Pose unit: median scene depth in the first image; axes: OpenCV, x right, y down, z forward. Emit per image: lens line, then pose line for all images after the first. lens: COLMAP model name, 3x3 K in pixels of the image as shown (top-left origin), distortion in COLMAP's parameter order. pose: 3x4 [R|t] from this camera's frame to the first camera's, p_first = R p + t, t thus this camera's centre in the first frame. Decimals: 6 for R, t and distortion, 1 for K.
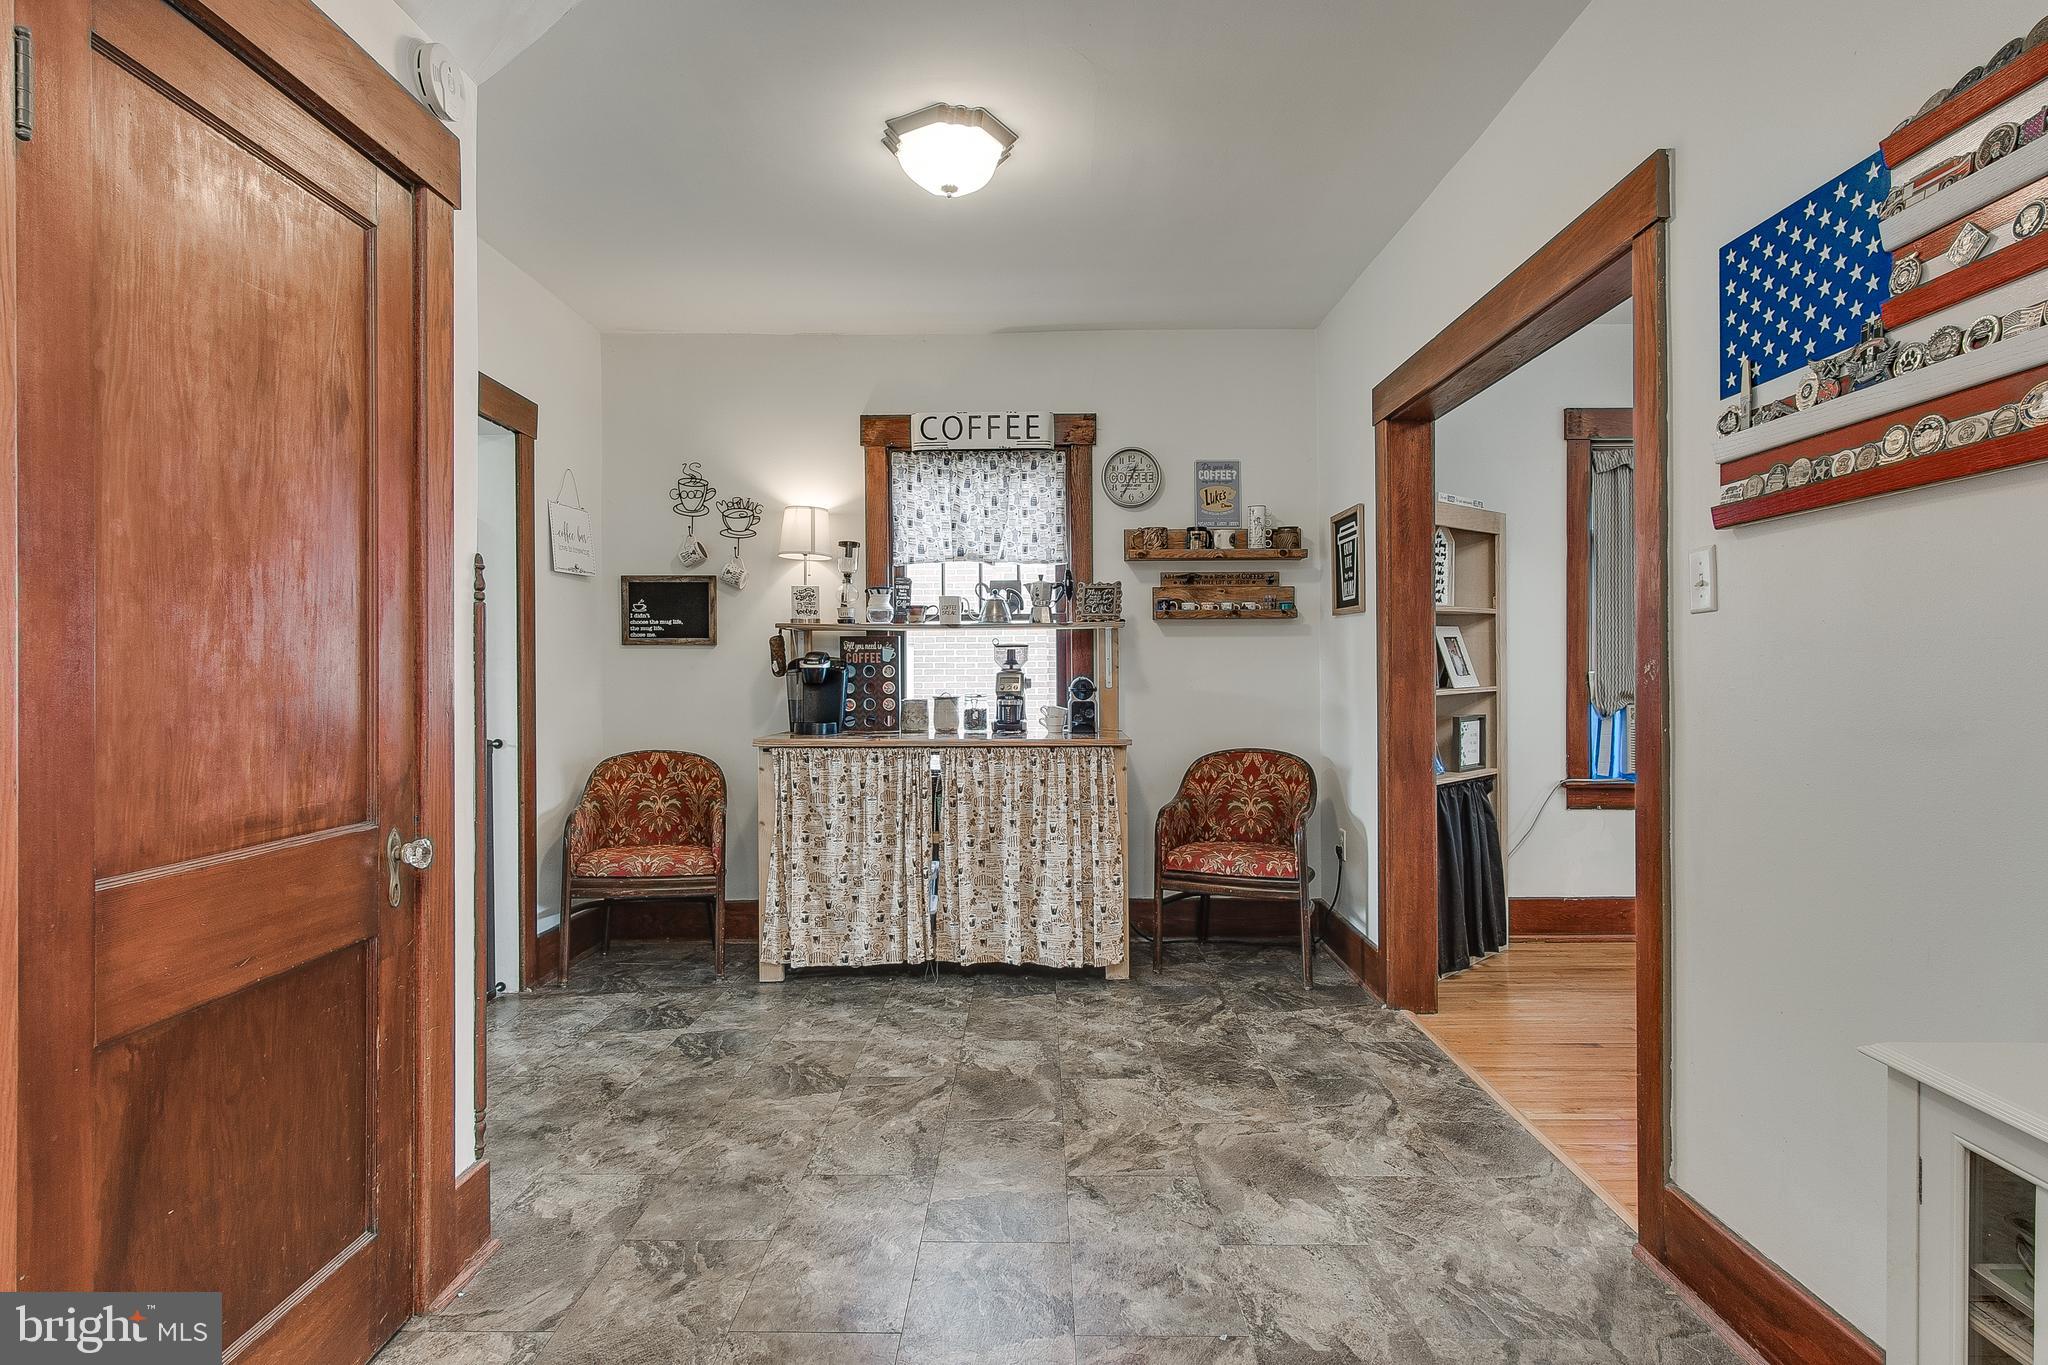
lens RADIAL K [[1097.1, 0, 1008.6], [0, 1097.1, 664.3], [0, 0, 1]] dist [0.008347, -0.001429]
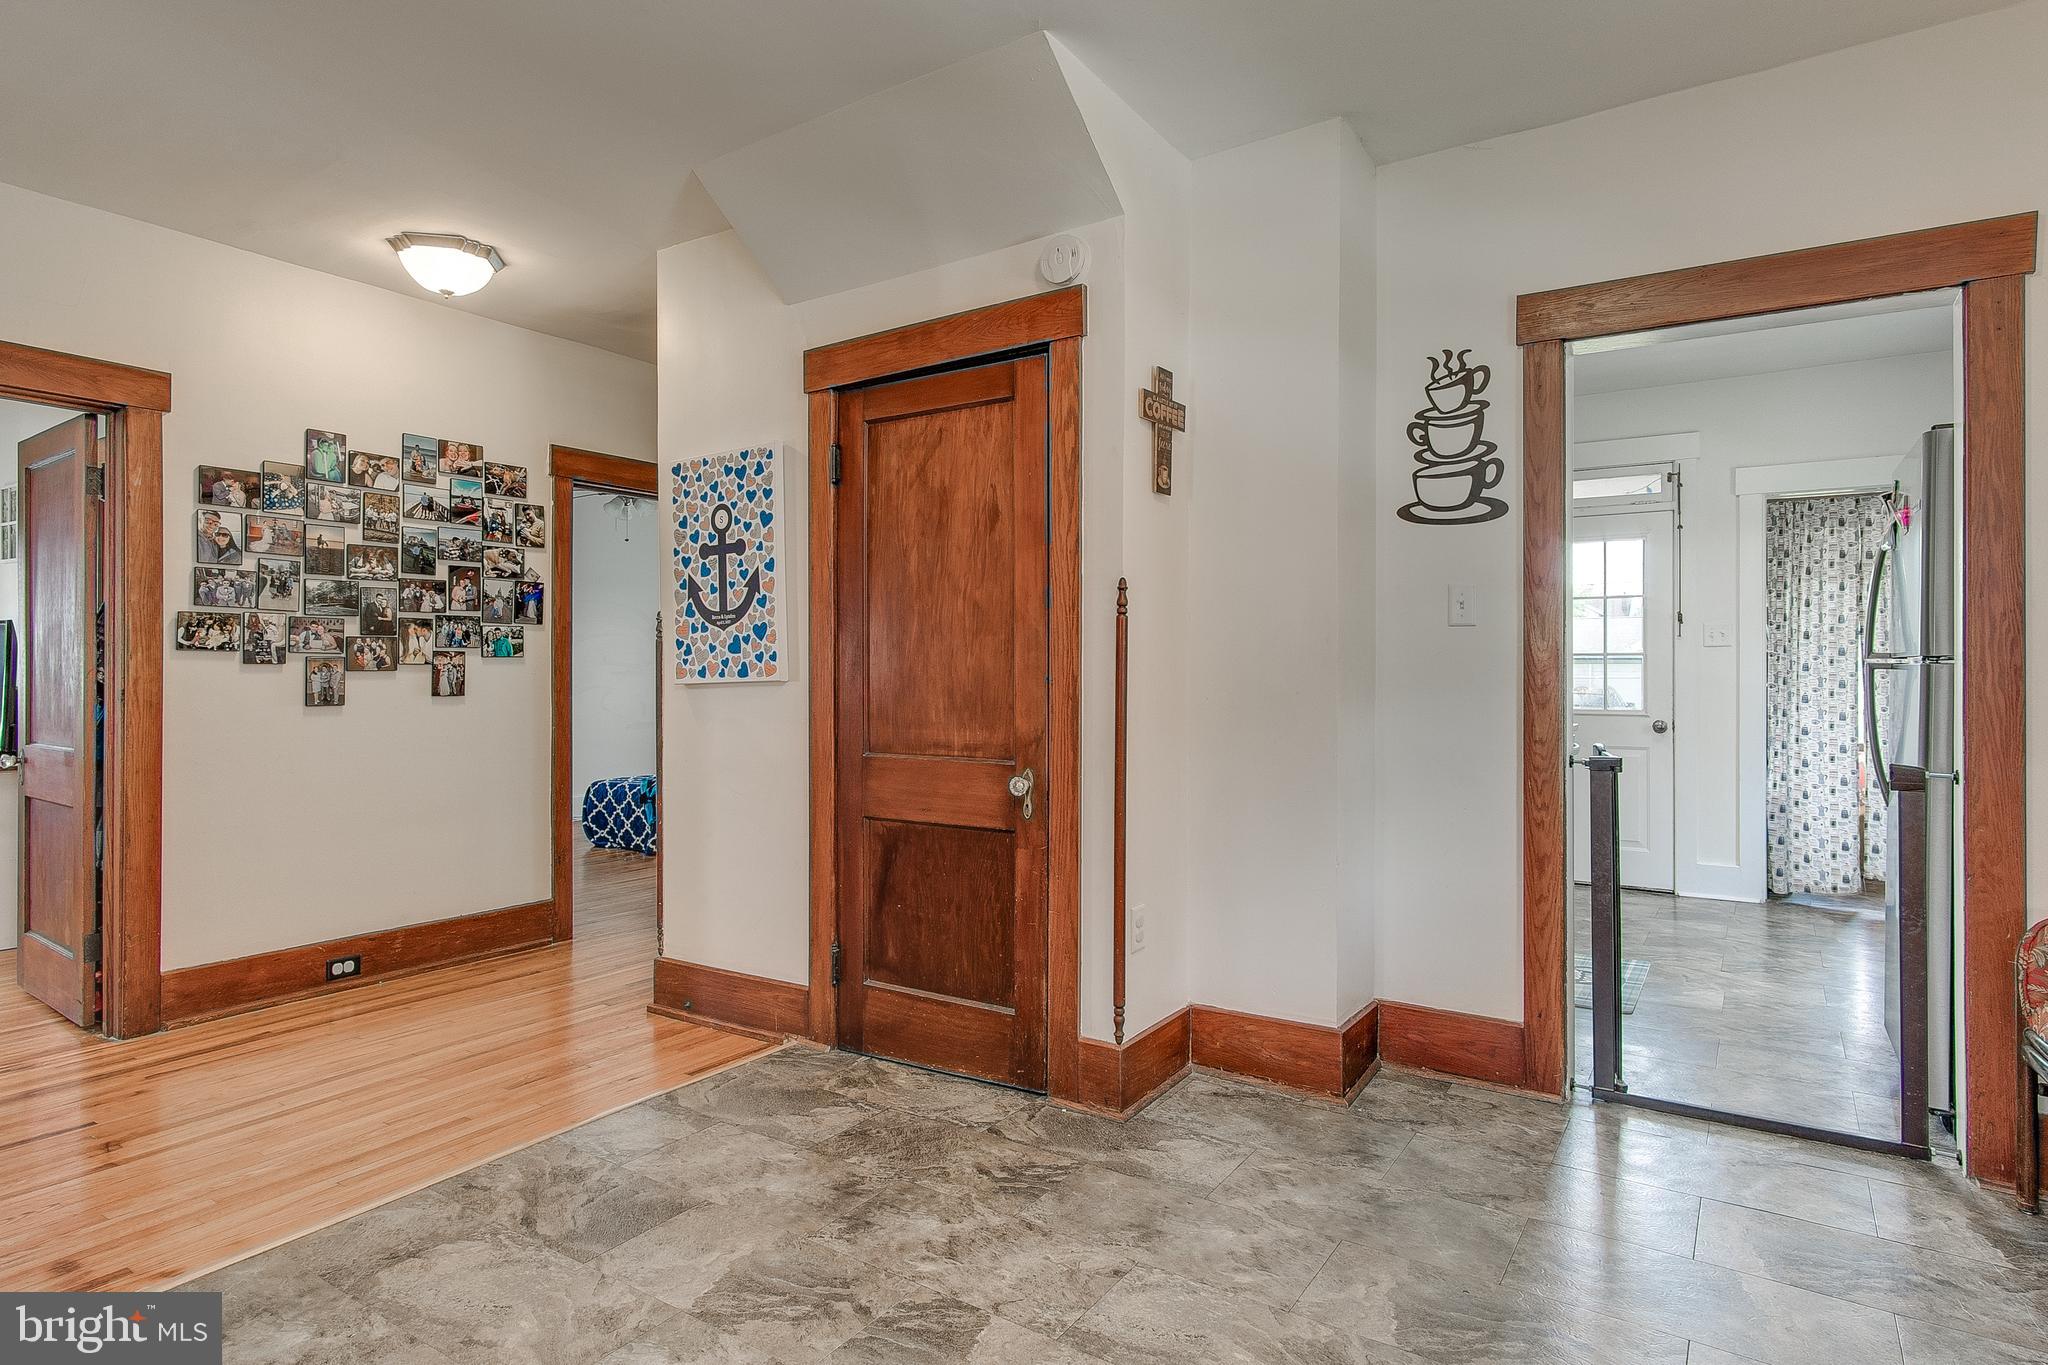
lens RADIAL K [[1097.1, 0, 1035.7], [0, 1097.1, 664.8], [0, 0, 1]] dist [0.008347, -0.001429]
pose [[-0.536303, -0.002947, -0.844020, 0.662518], [0.009945, 0.999902, -0.009810, 0.013447], [0.843967, -0.013655, -0.536221, 1.609931]]
